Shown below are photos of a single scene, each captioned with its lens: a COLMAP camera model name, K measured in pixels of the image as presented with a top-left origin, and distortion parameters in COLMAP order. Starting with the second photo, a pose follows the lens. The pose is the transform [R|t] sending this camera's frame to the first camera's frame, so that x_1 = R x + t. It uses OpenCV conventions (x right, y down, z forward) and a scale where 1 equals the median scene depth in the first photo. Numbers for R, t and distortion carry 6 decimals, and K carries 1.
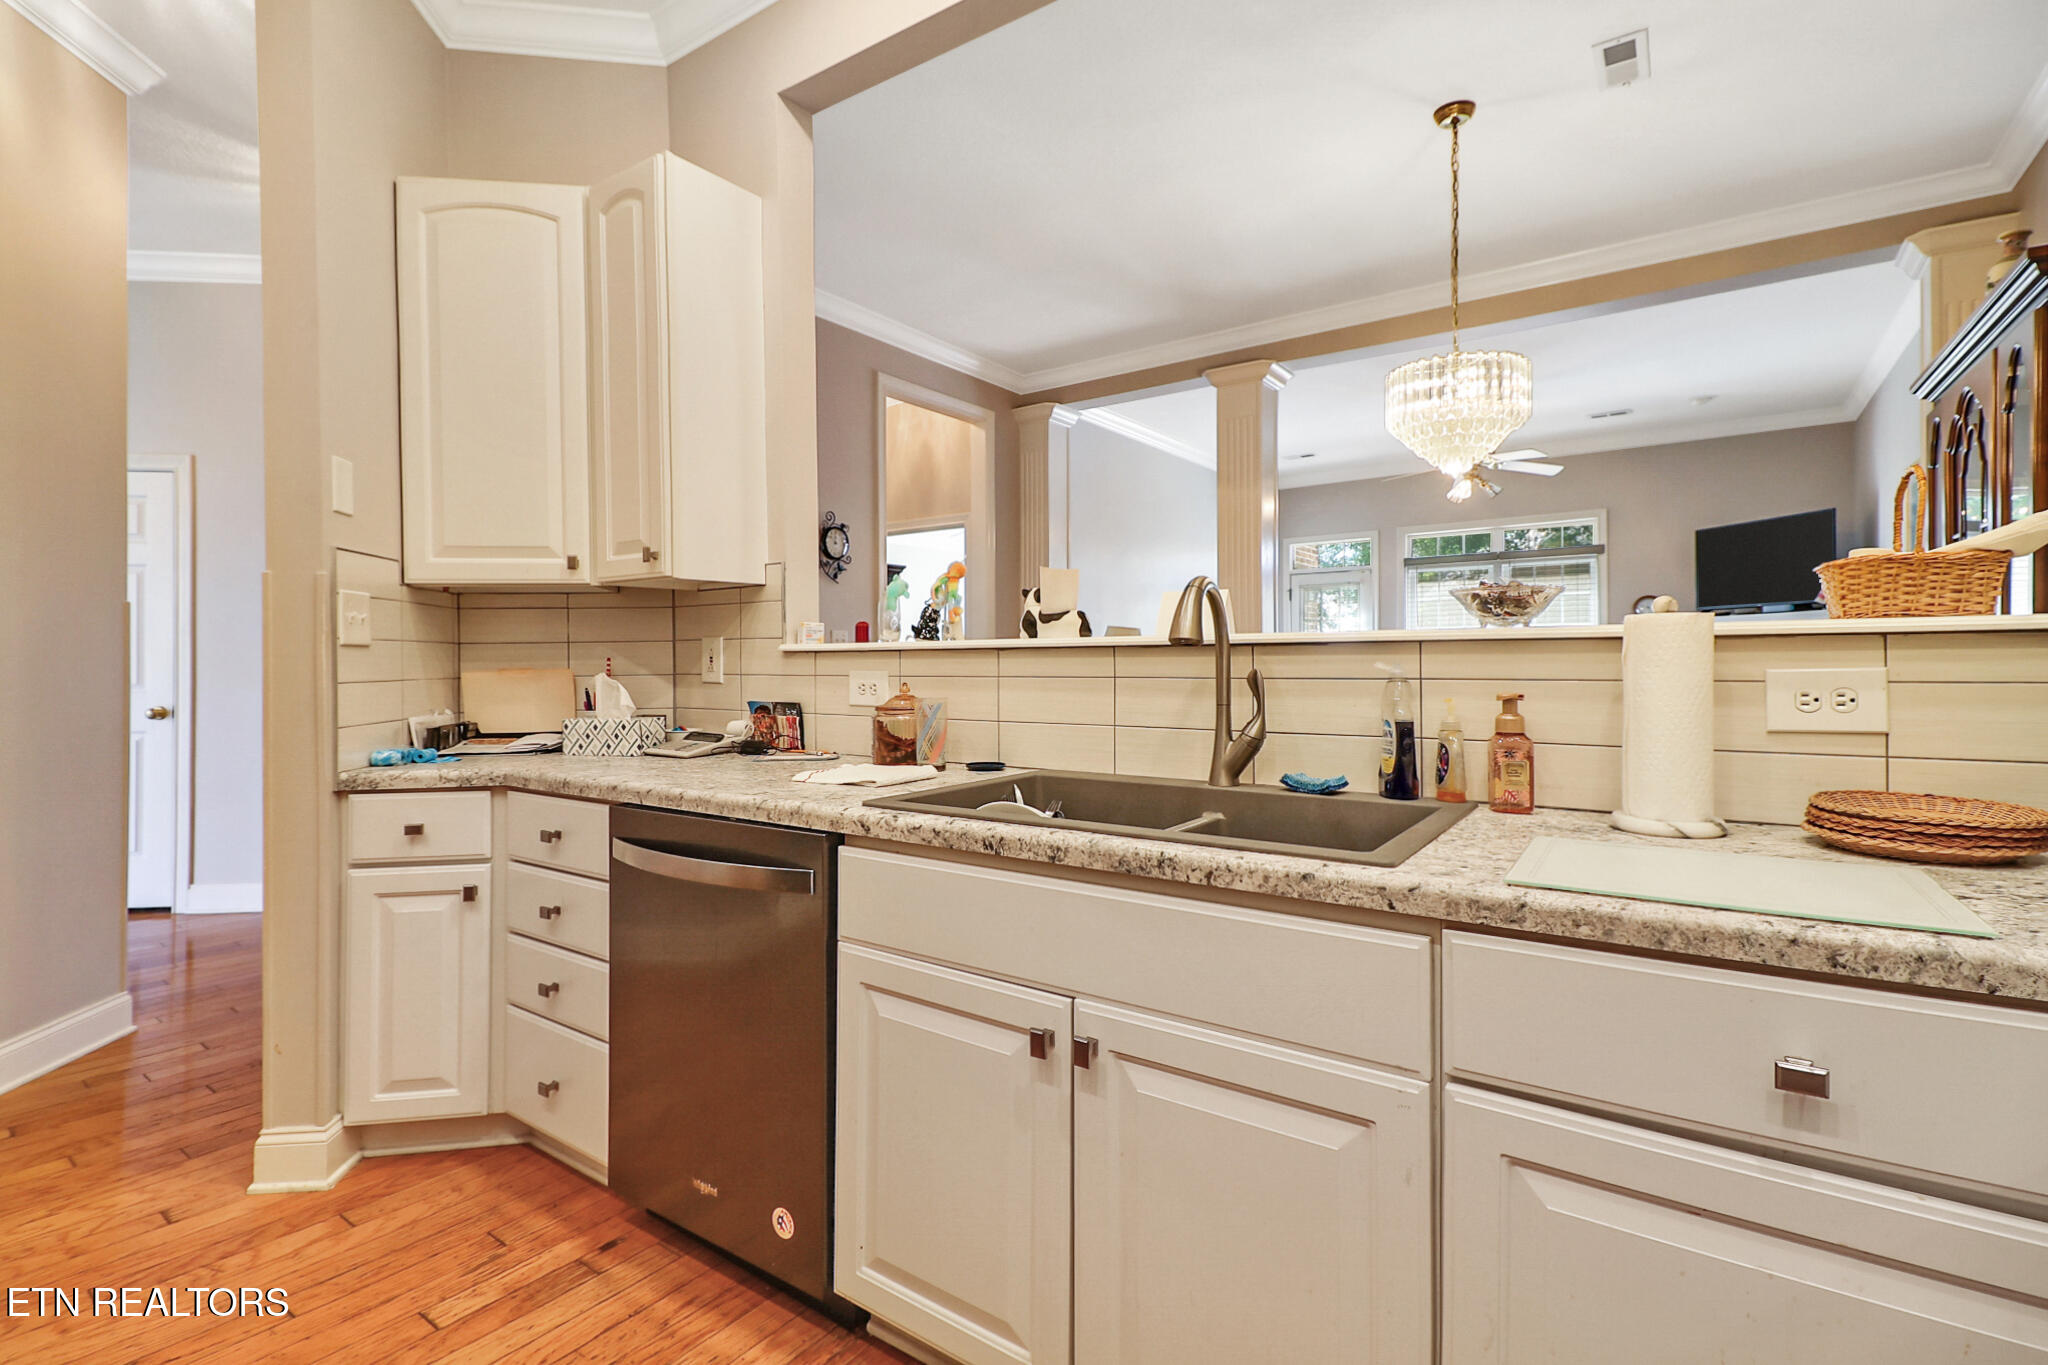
lens RADIAL K [[934.4, 0, 976.4], [0, 934.4, 659.9], [0, 0, 1]] dist [-0.001626, -0.008750]
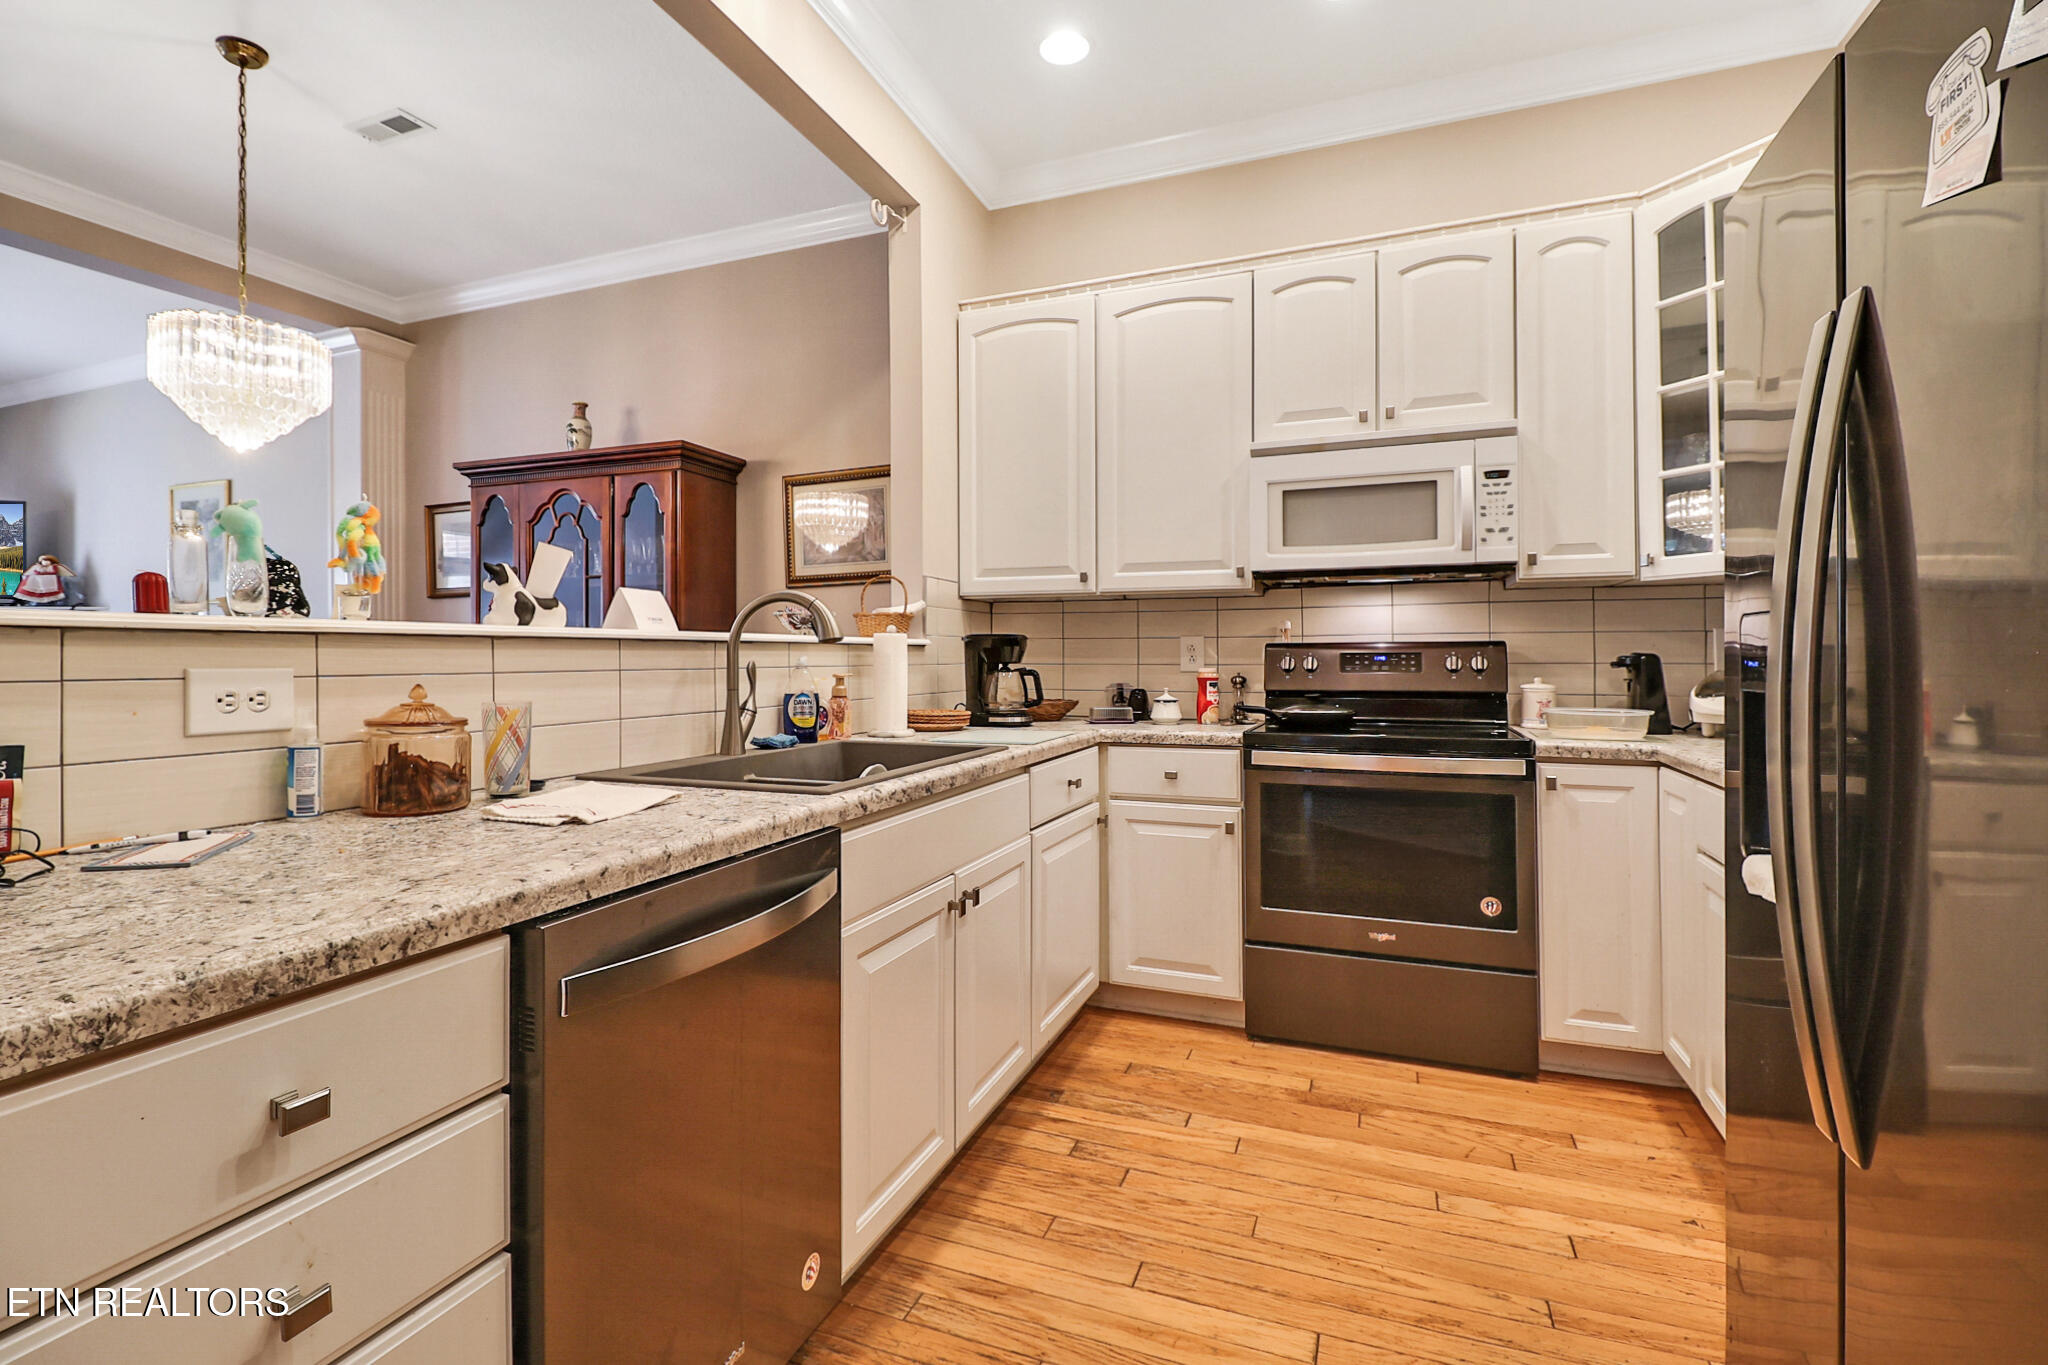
lens RADIAL K [[934.4, 0, 1014.2], [0, 934.4, 669.3], [0, 0, 1]] dist [-0.001626, -0.008750]
pose [[-0.256399, -0.008580, 0.966533, -0.944882], [-0.001831, 0.999963, 0.008391, 0.008668], [-0.966569, 0.000382, -0.256405, 0.869007]]
